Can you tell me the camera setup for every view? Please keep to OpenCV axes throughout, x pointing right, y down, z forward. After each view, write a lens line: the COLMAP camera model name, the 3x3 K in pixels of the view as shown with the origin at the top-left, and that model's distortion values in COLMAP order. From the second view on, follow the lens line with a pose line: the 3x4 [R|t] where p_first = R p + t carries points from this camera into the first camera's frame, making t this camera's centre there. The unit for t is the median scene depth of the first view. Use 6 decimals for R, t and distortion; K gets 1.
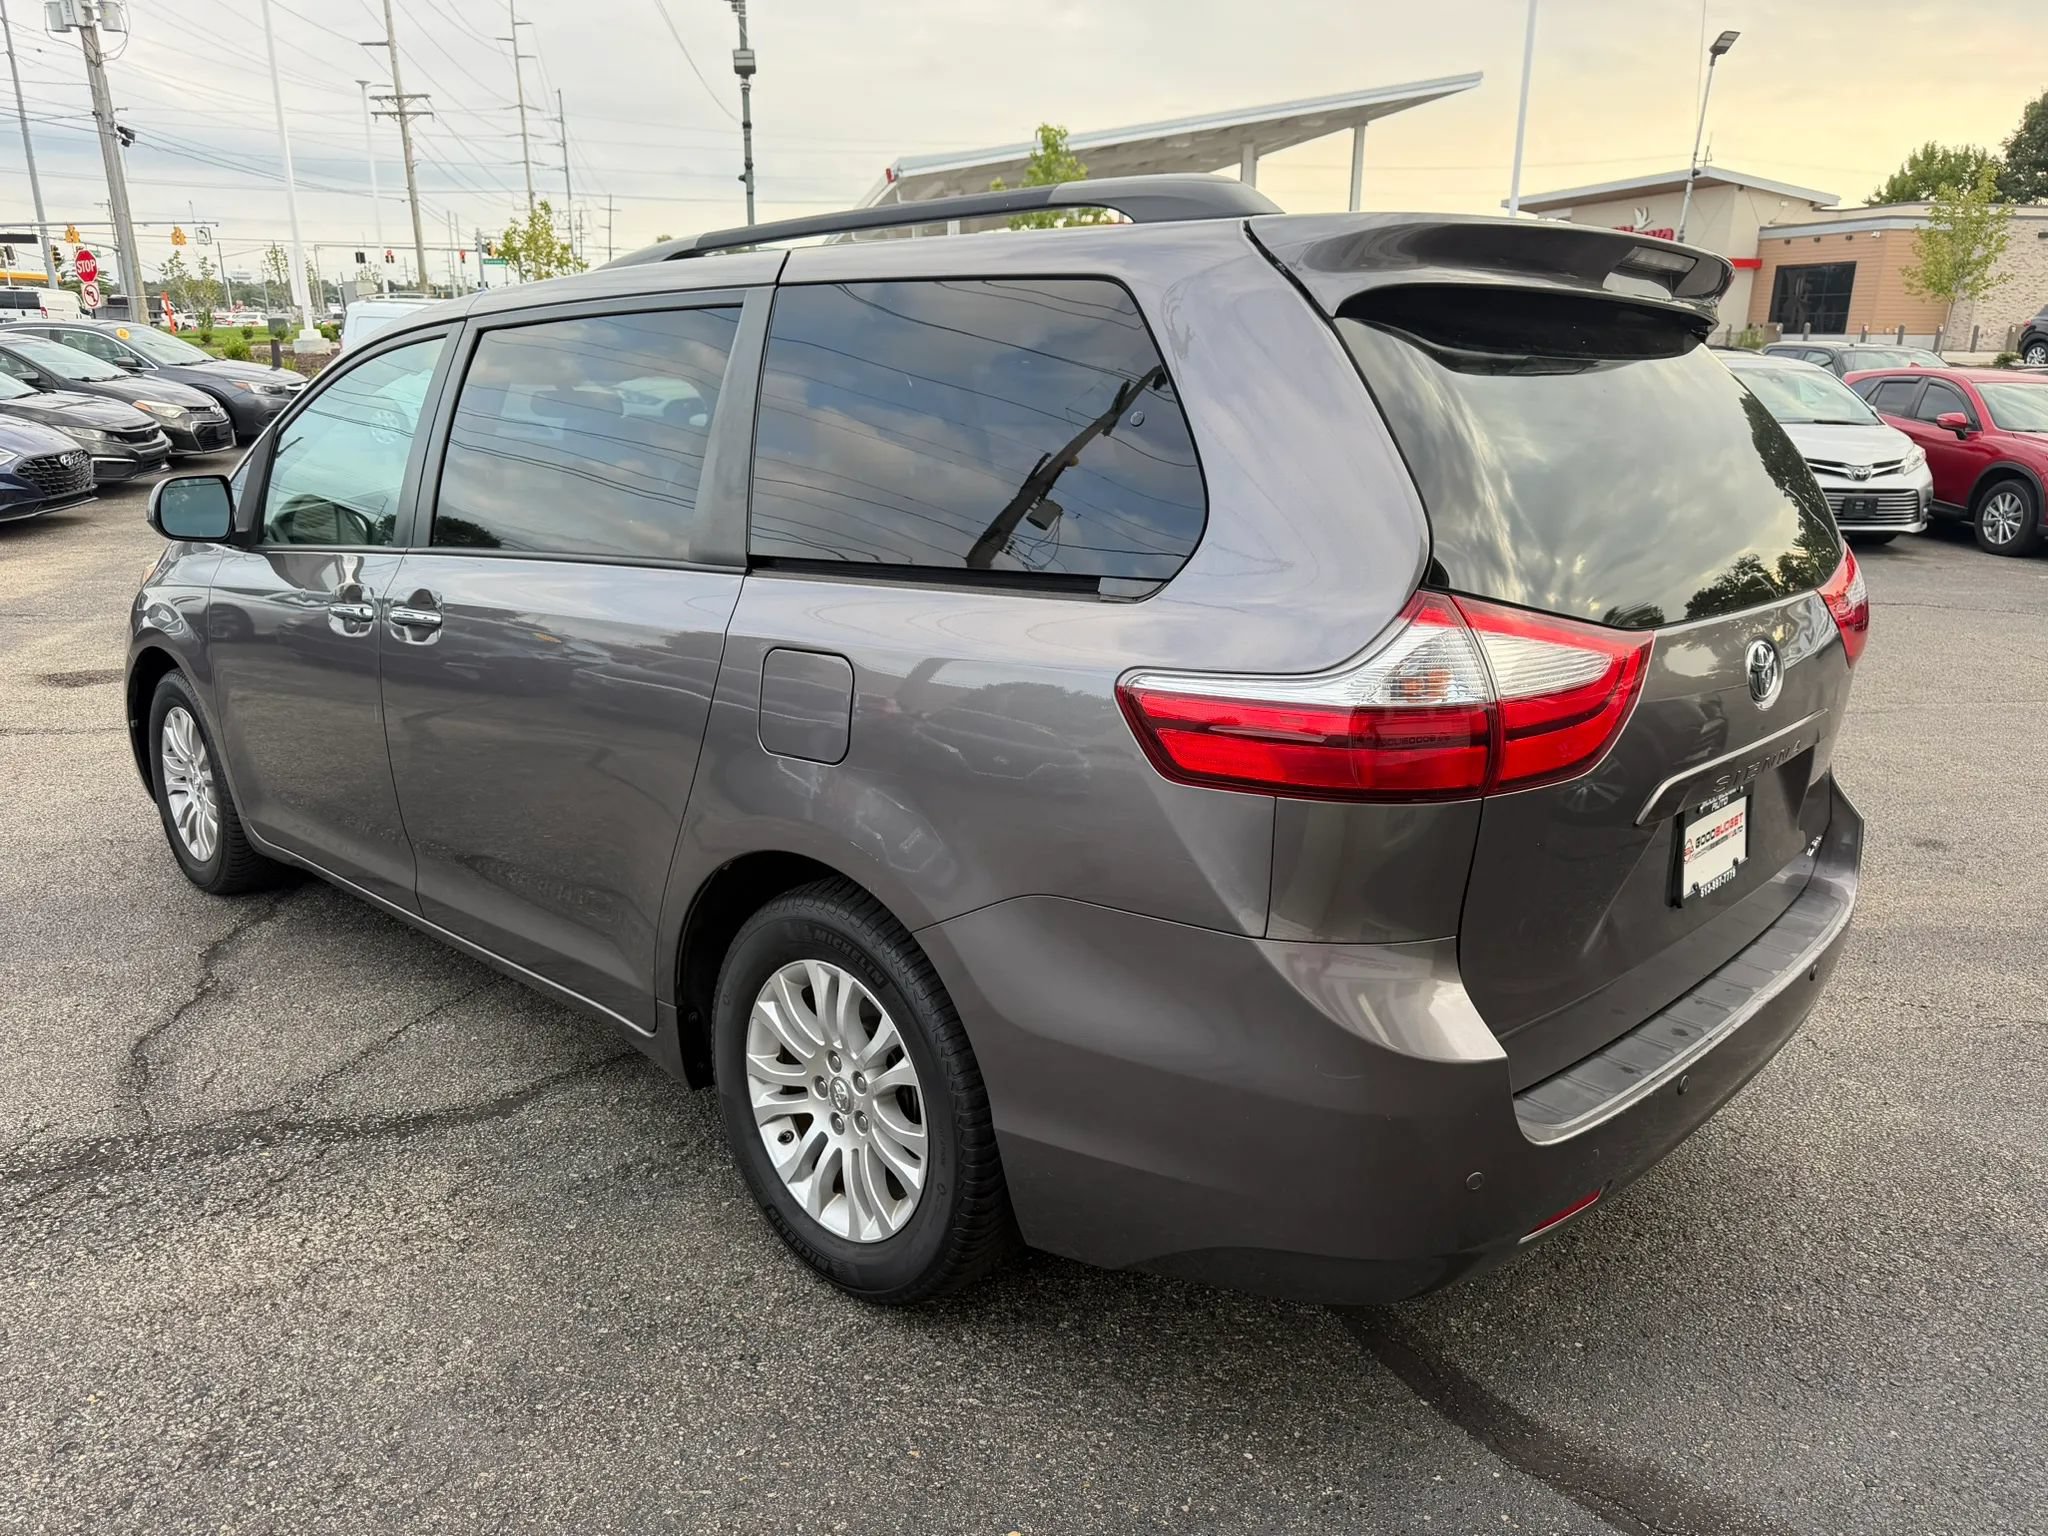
lens RADIAL K [[1446.4, 0, 1024.0], [0, 1446.4, 768.0], [0, 0, 1]] dist [0.004004, -0.006467]
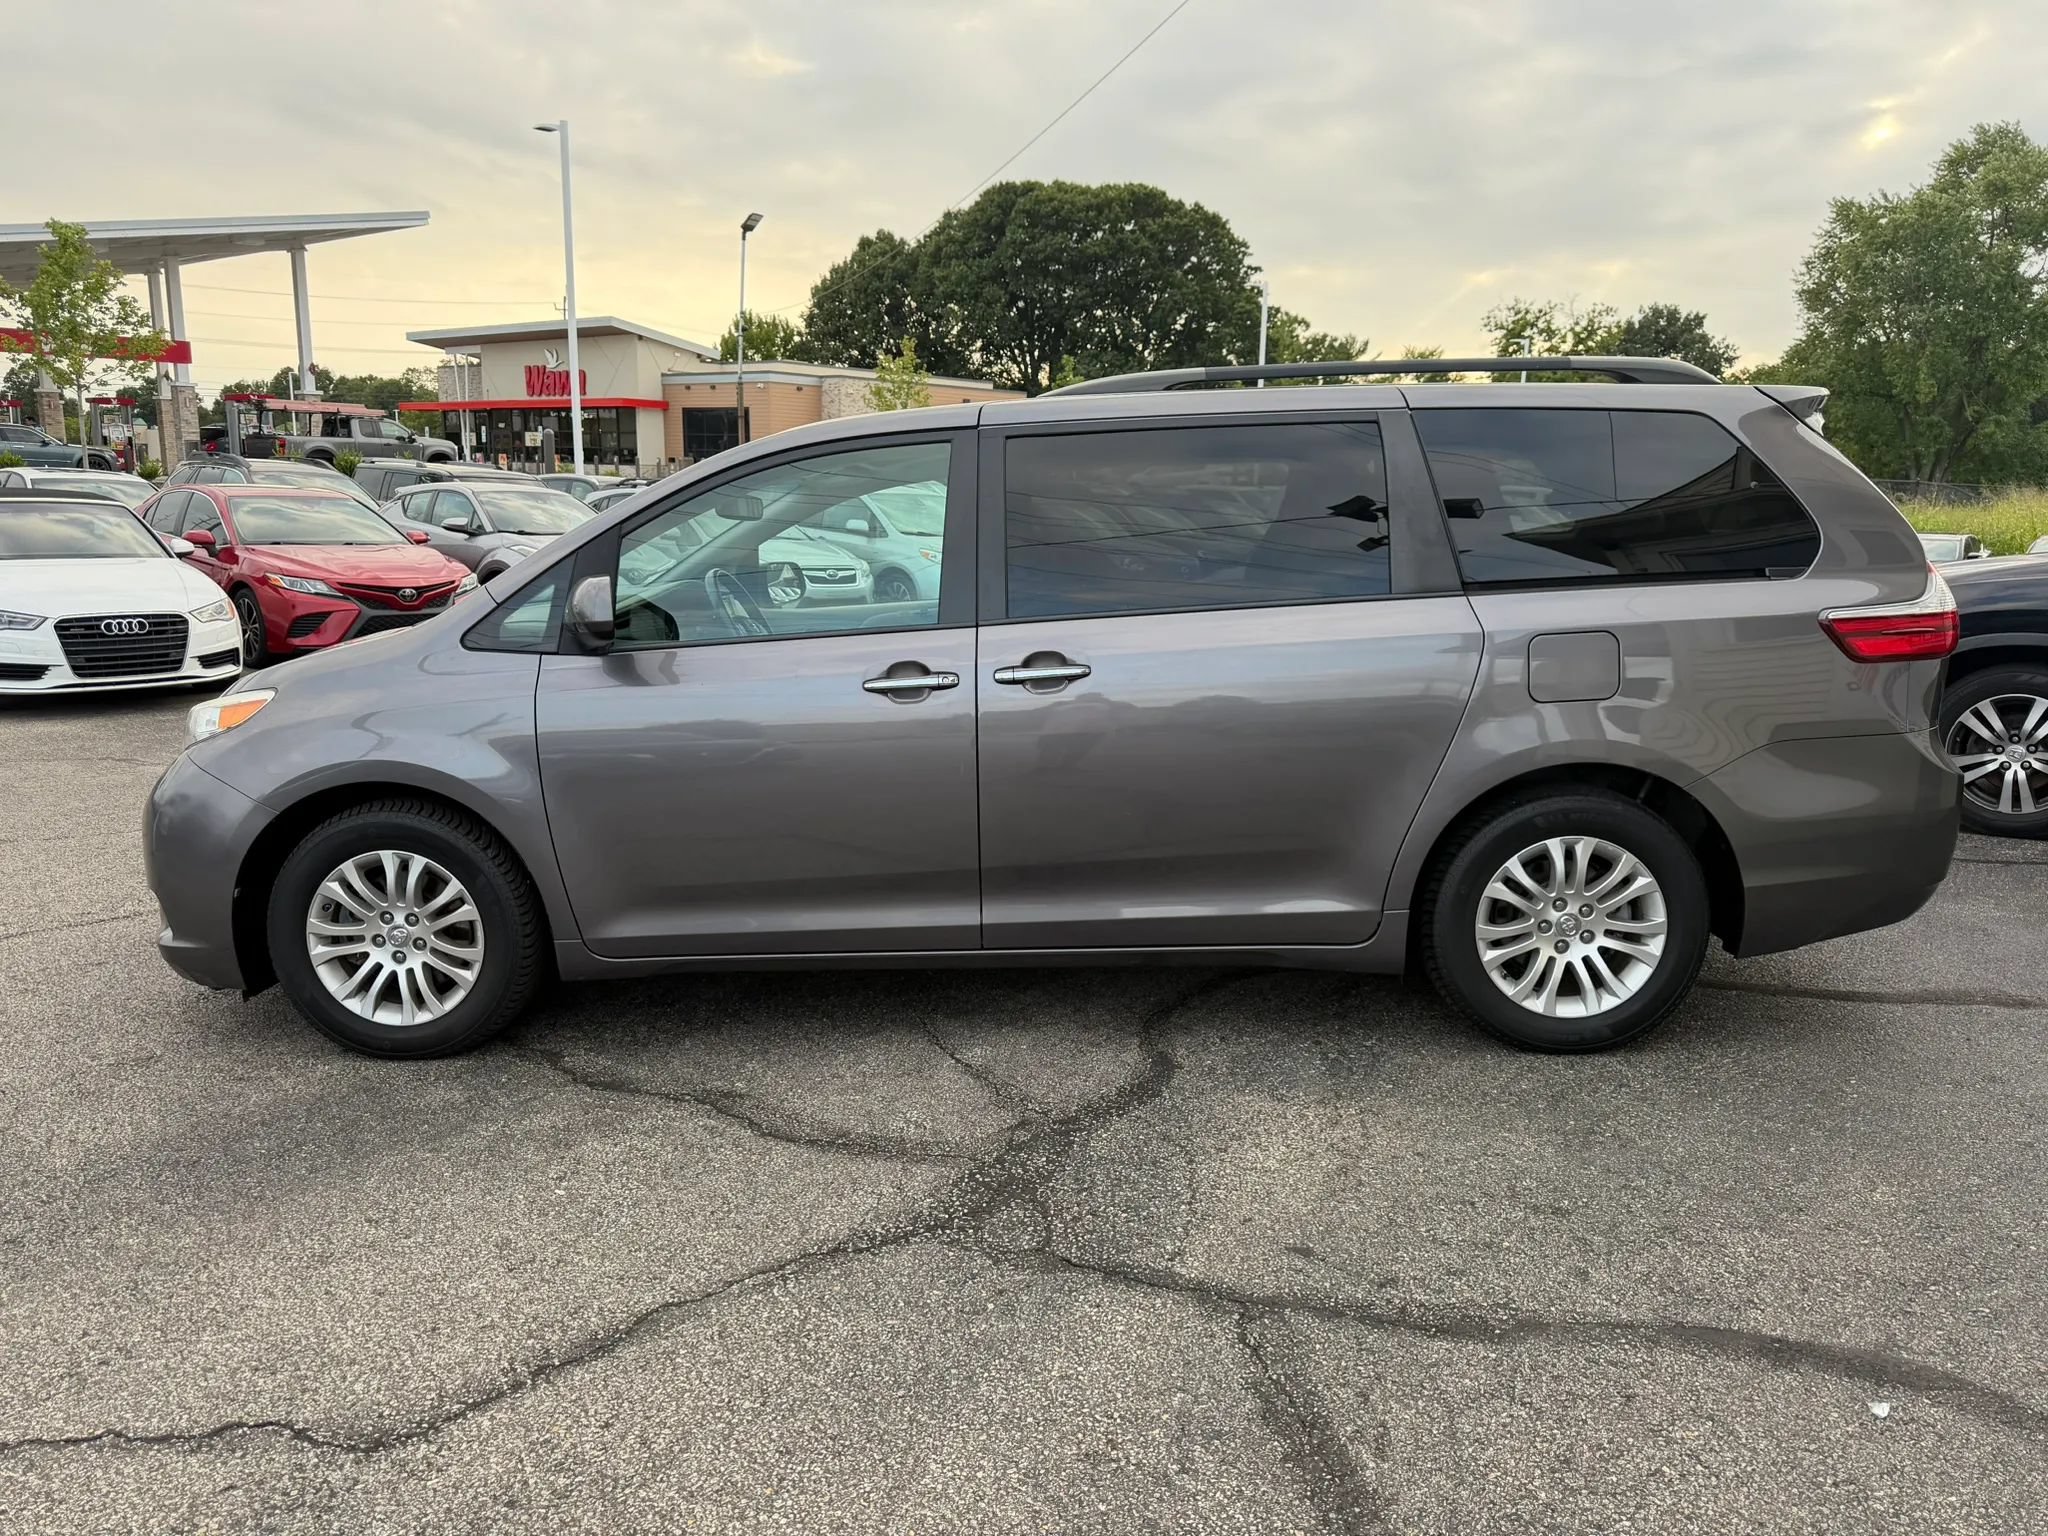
lens RADIAL K [[1433.6, 0, 1007.2], [0, 1433.6, 759.4], [0, 0, 1]] dist [0.006915, -0.008090]
pose [[0.761542, -0.118355, 0.637217, -1.532893], [0.174189, 0.984386, -0.025338, -0.007765], [-0.624269, 0.130292, 0.770267, 0.182287]]
